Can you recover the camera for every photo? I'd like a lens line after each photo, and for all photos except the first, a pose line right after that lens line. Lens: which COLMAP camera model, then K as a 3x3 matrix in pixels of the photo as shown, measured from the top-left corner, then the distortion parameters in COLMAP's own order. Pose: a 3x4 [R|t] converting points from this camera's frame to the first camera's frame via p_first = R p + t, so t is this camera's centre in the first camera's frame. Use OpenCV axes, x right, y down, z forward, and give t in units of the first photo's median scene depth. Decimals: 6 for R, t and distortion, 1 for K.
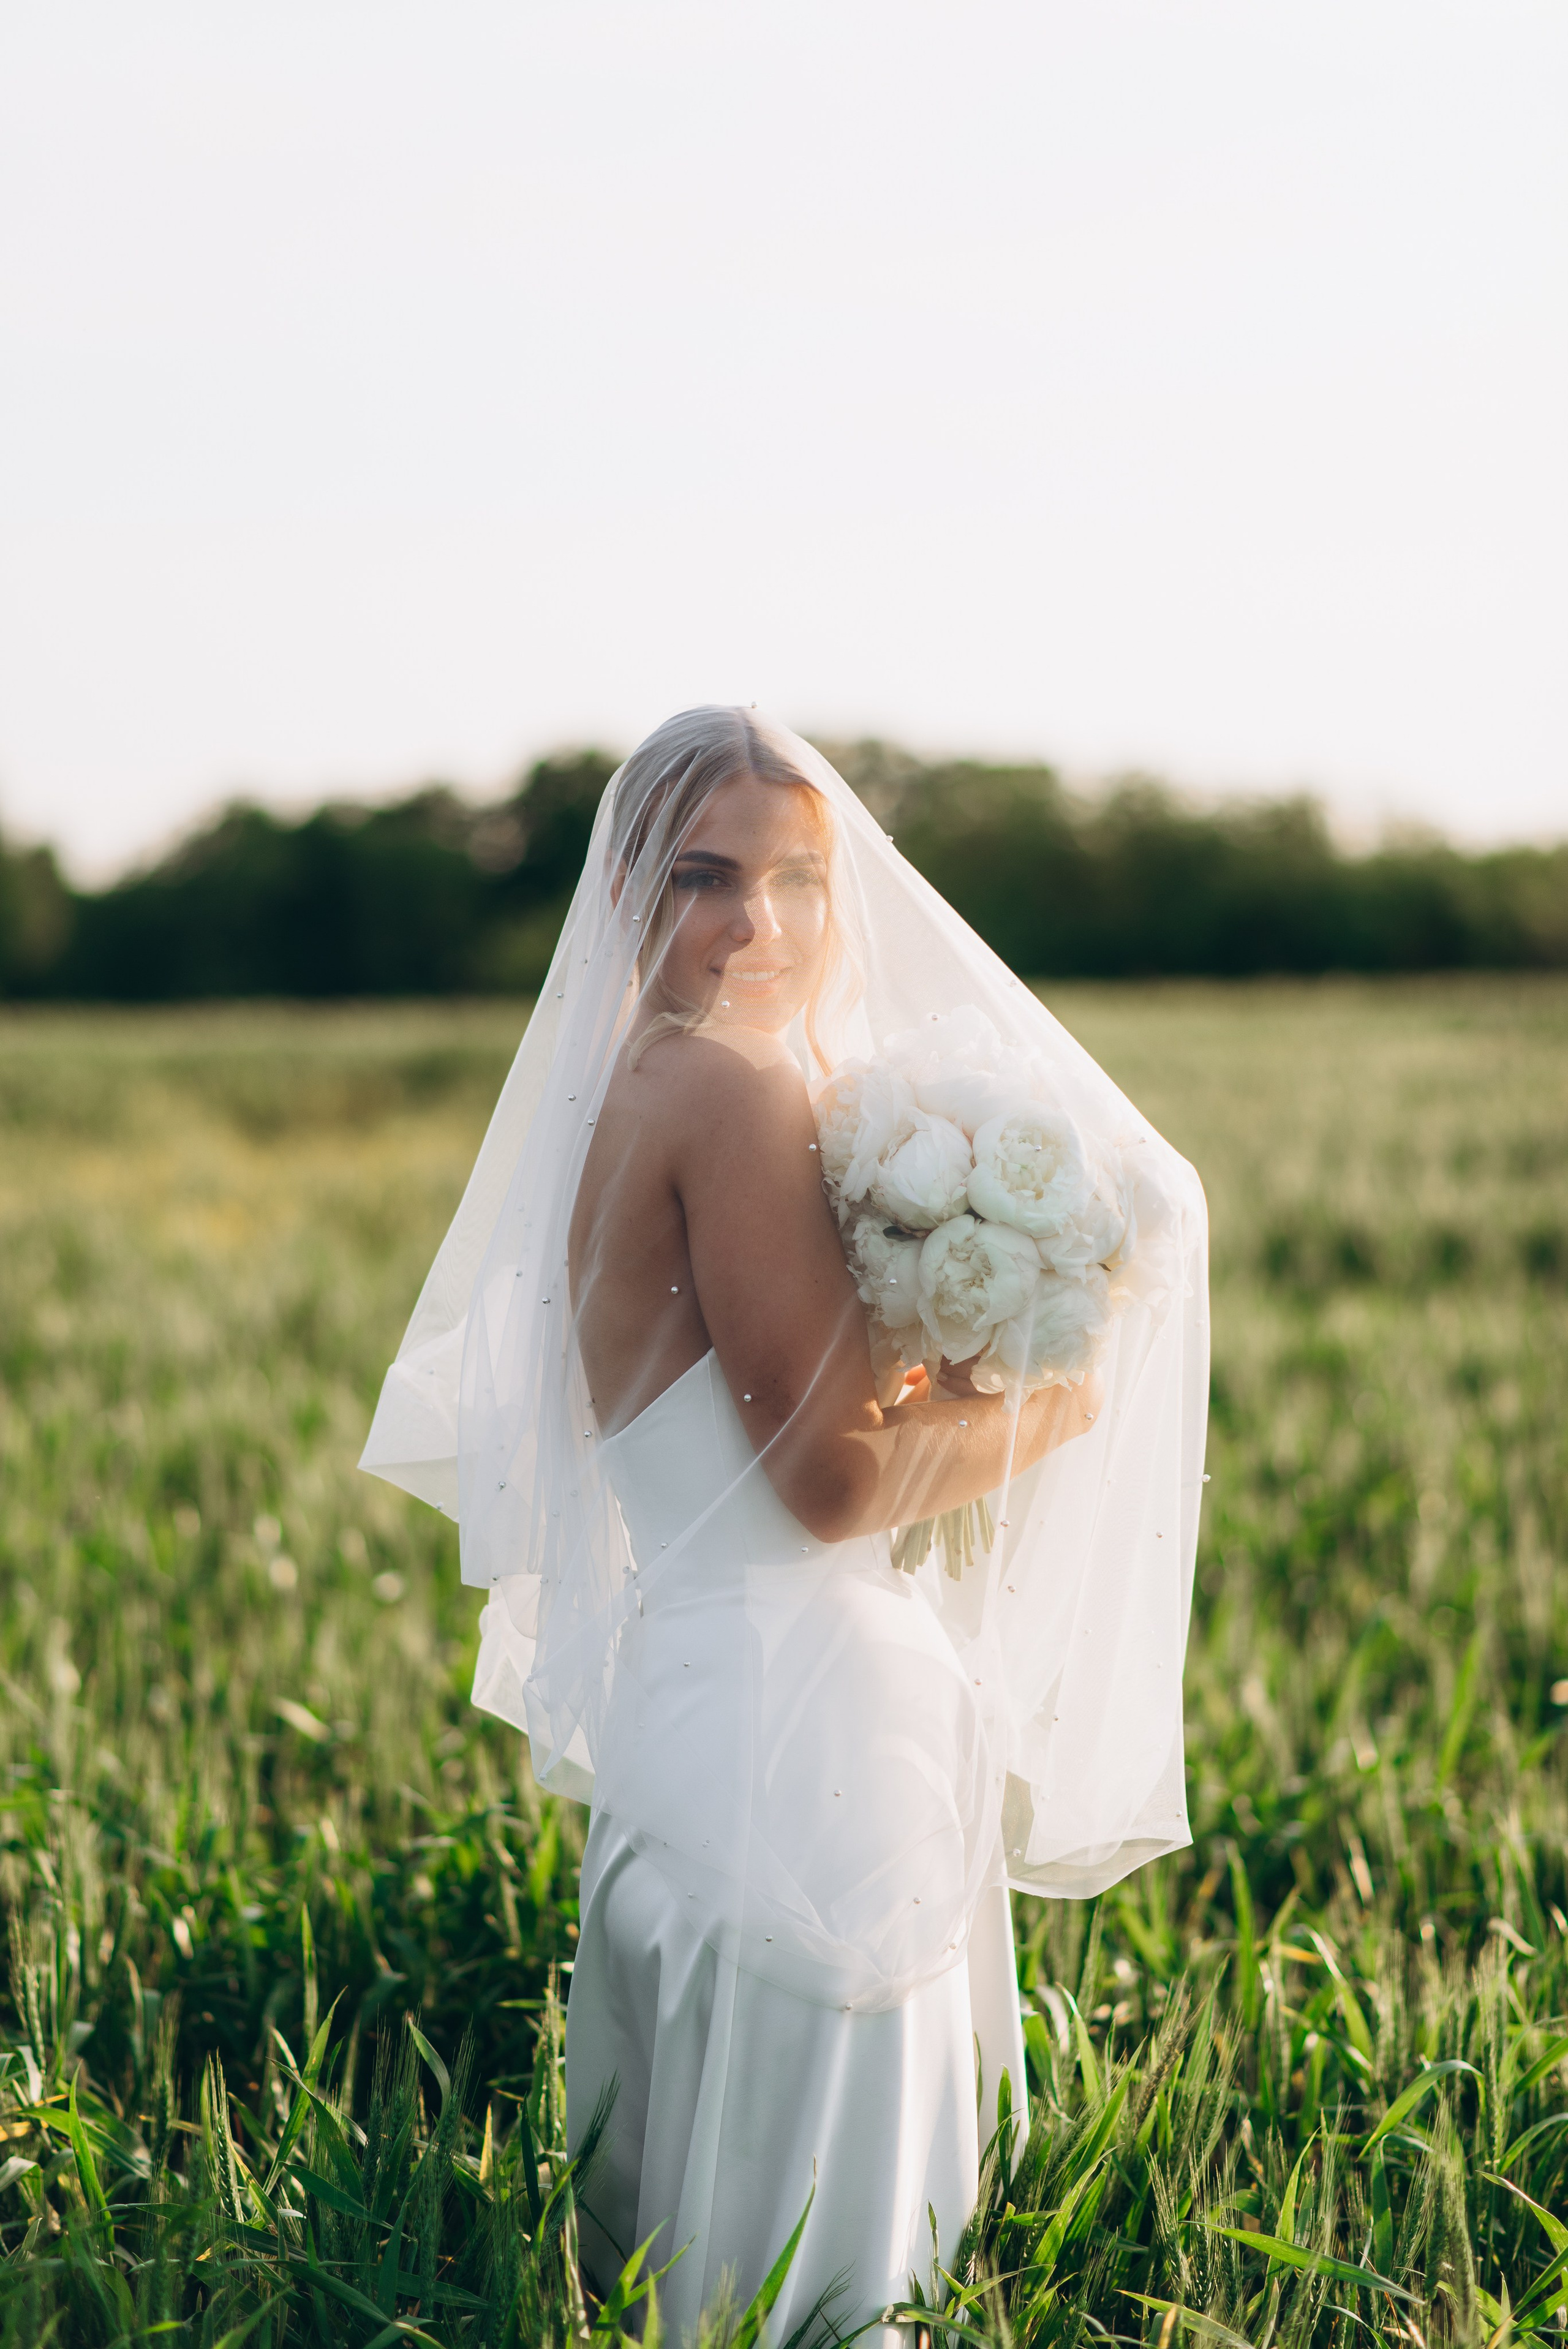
lens RADIAL K [[5734.7, 0, 785.0], [0, 5734.7, 1175.7], [0, 0, 1]] dist [0.551963, 0.000000]
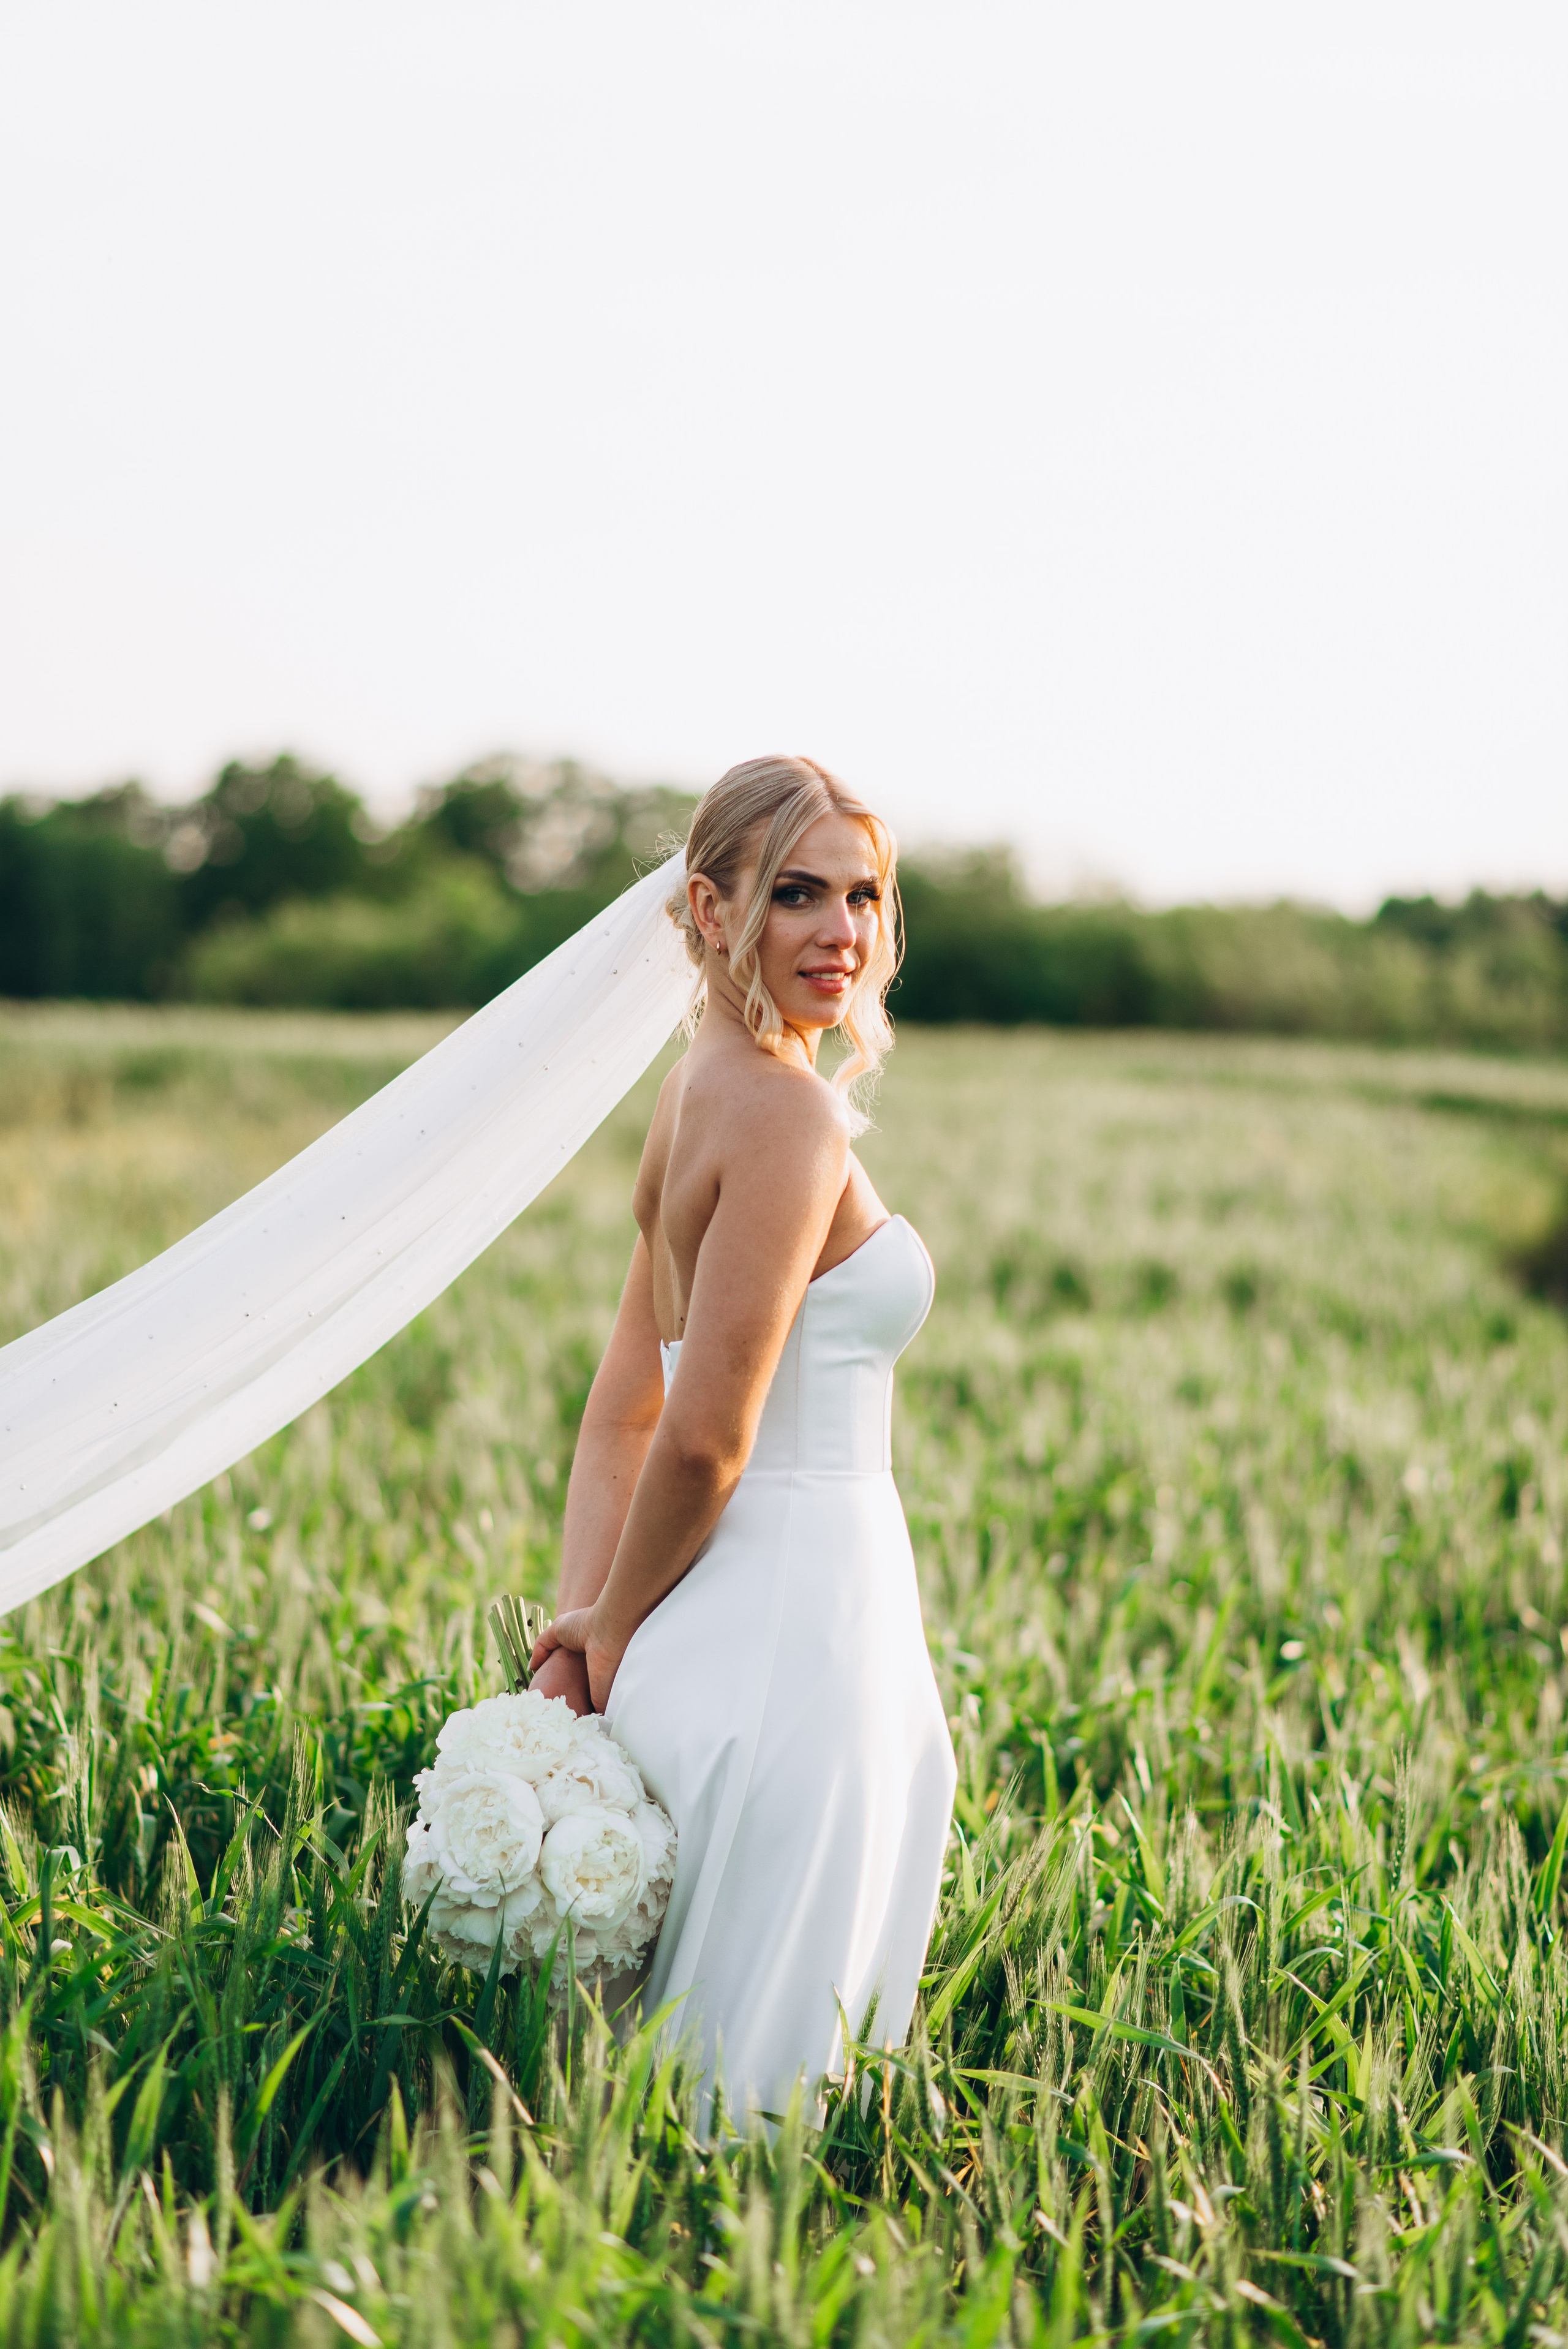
lens RADIAL K [[5734.7, 0, 782.3], [0, 5734.7, 1174.3], [0, 0, 1]] dist [0.551963, 0.000000]
pose [[0.997147, 0.048950, 0.057464, -0.031363], [-0.048688, 0.998796, -0.005950, 0.005359], [-0.057686, 0.003135, 0.998330, -0.116544]]
